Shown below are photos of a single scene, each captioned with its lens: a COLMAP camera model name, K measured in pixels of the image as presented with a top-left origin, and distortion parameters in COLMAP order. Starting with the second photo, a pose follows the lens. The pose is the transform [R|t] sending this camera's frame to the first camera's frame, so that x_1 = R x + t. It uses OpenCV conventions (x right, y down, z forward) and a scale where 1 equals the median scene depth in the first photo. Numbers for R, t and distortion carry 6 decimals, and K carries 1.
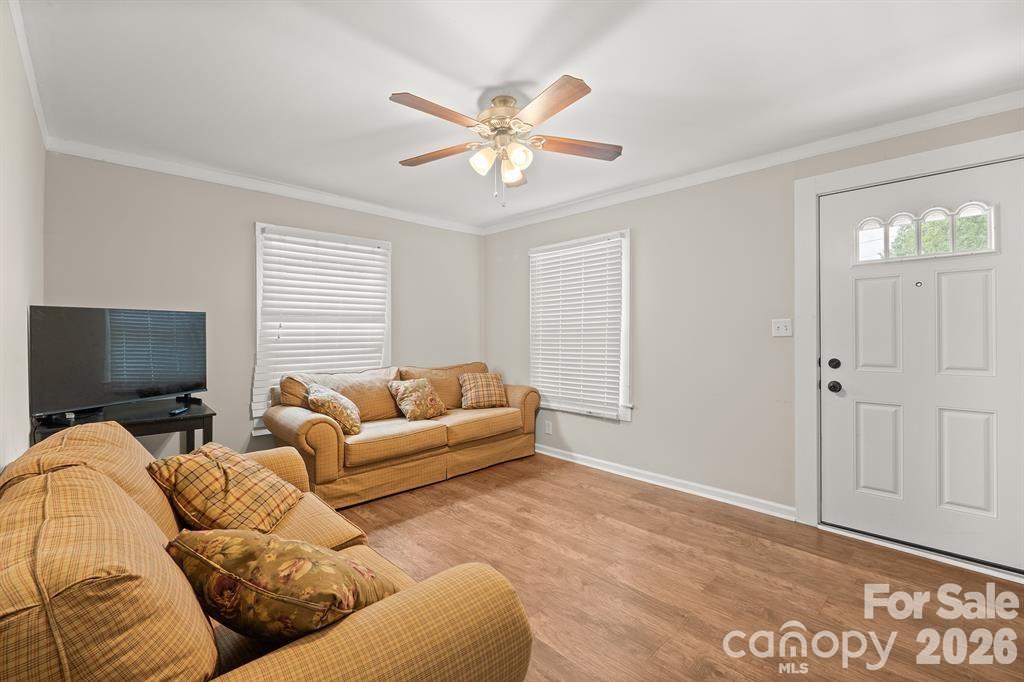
lens RADIAL K [[431.6, 0, 513.2], [0, 431.6, 334.6], [0, 0, 1]] dist [-0.007373, -0.000015]
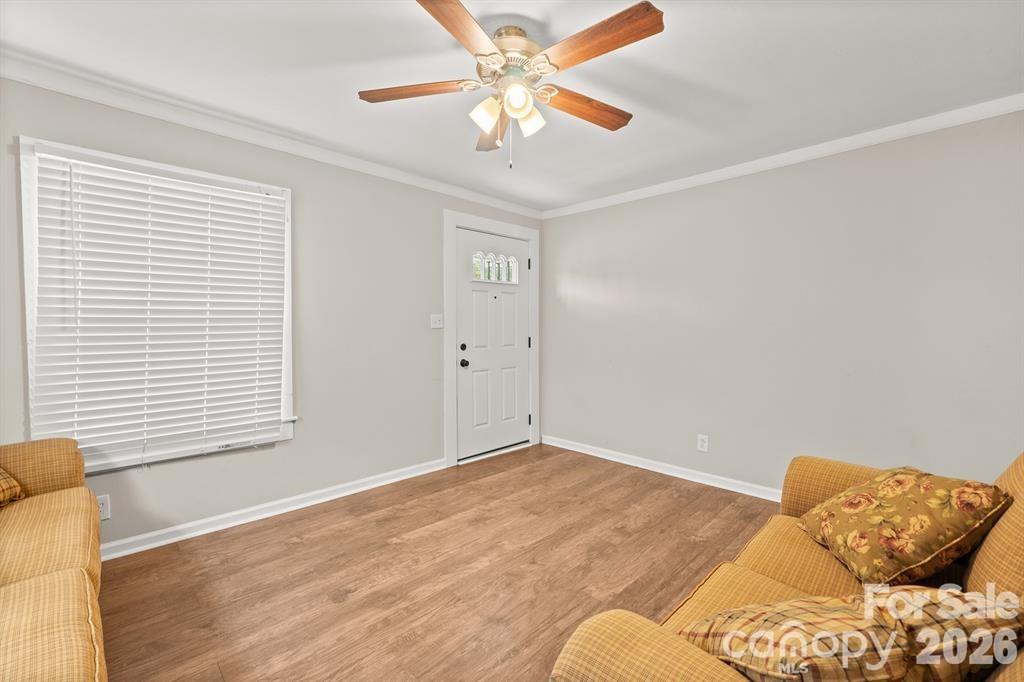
lens RADIAL K [[431.6, 0, 513.2], [0, 431.6, 334.6], [0, 0, 1]] dist [-0.007373, -0.000015]
pose [[-0.003779, -0.018385, 0.999824, -0.656900], [-0.000728, 0.999831, 0.018383, -0.000967], [-0.999993, -0.000658, -0.003791, 0.785635]]
